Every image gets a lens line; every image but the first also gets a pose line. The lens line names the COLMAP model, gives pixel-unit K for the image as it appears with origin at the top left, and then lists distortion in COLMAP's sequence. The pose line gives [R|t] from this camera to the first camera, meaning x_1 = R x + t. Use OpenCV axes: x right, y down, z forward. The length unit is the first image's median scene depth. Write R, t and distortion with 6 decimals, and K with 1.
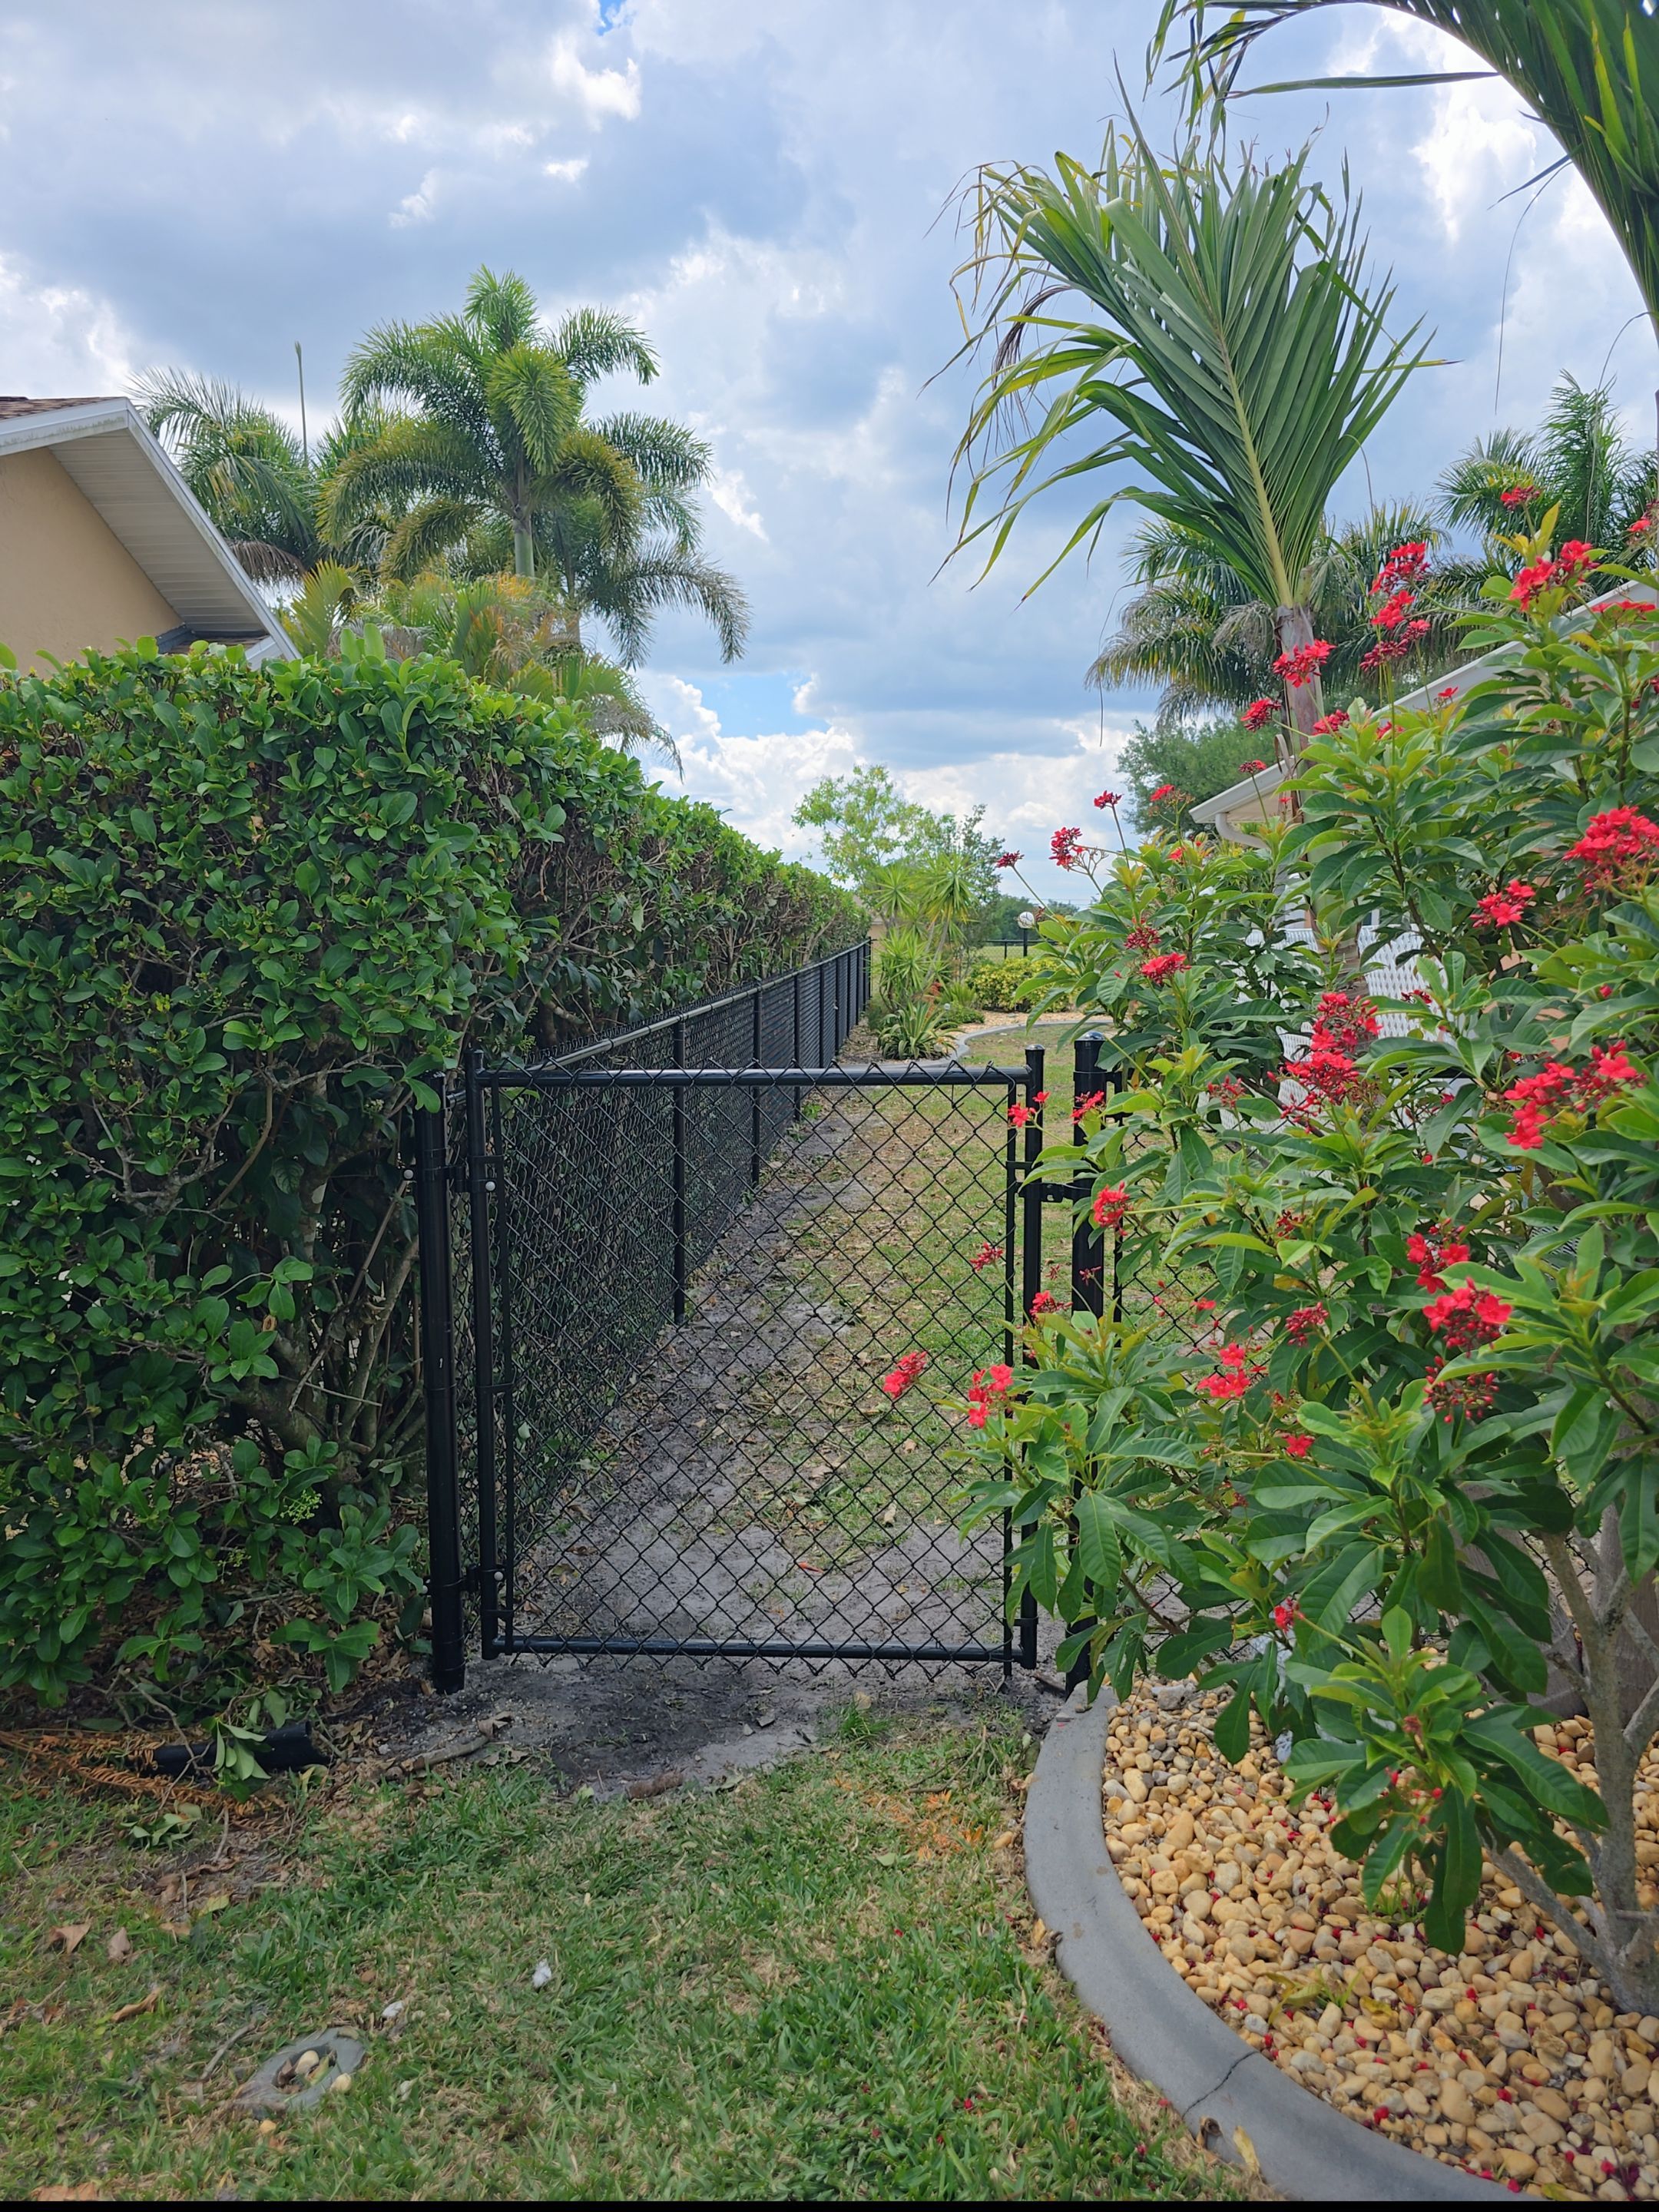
lens RADIAL K [[1493.7, 0, 824.9], [0, 1493.7, 1096.0], [0, 0, 1]] dist [0.048708, -0.041072]
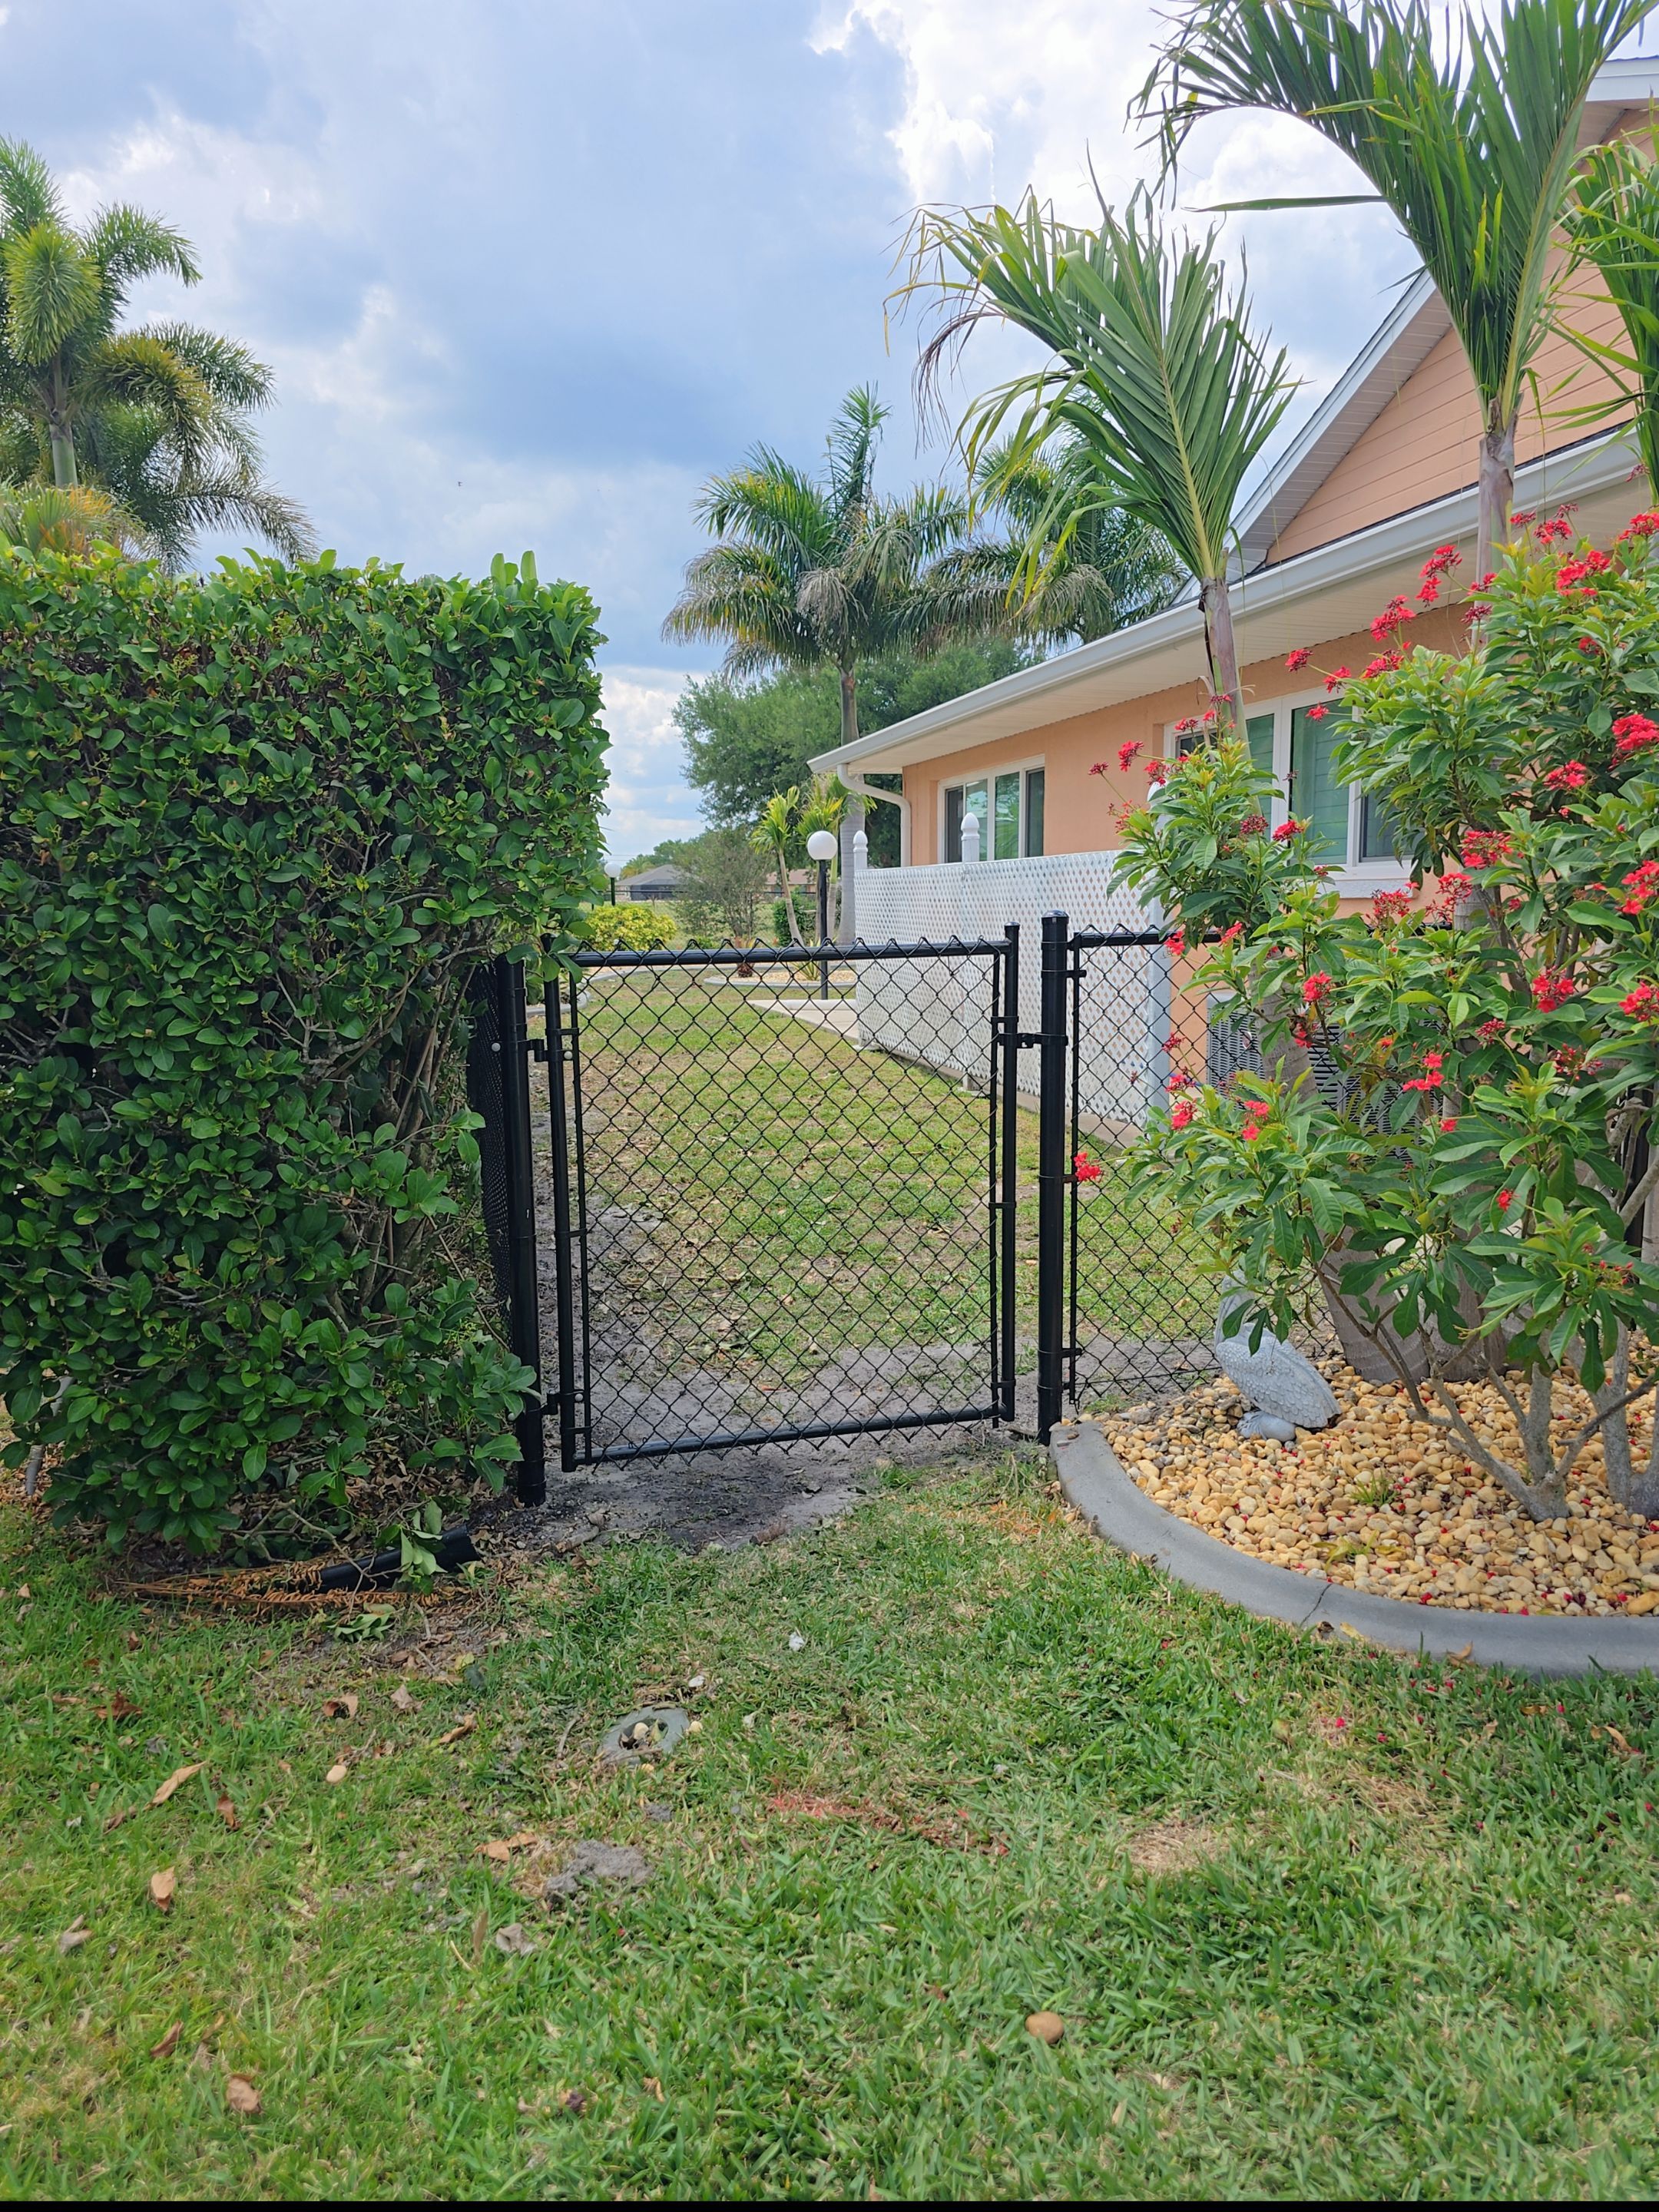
lens RADIAL K [[1493.7, 0, 824.9], [0, 1493.7, 1096.0], [0, 0, 1]] dist [0.048708, -0.041072]
pose [[0.952085, -0.049817, 0.301749, -0.435951], [0.041284, 0.998548, 0.034593, 0.068742], [-0.303034, -0.020478, 0.952760, -0.162985]]
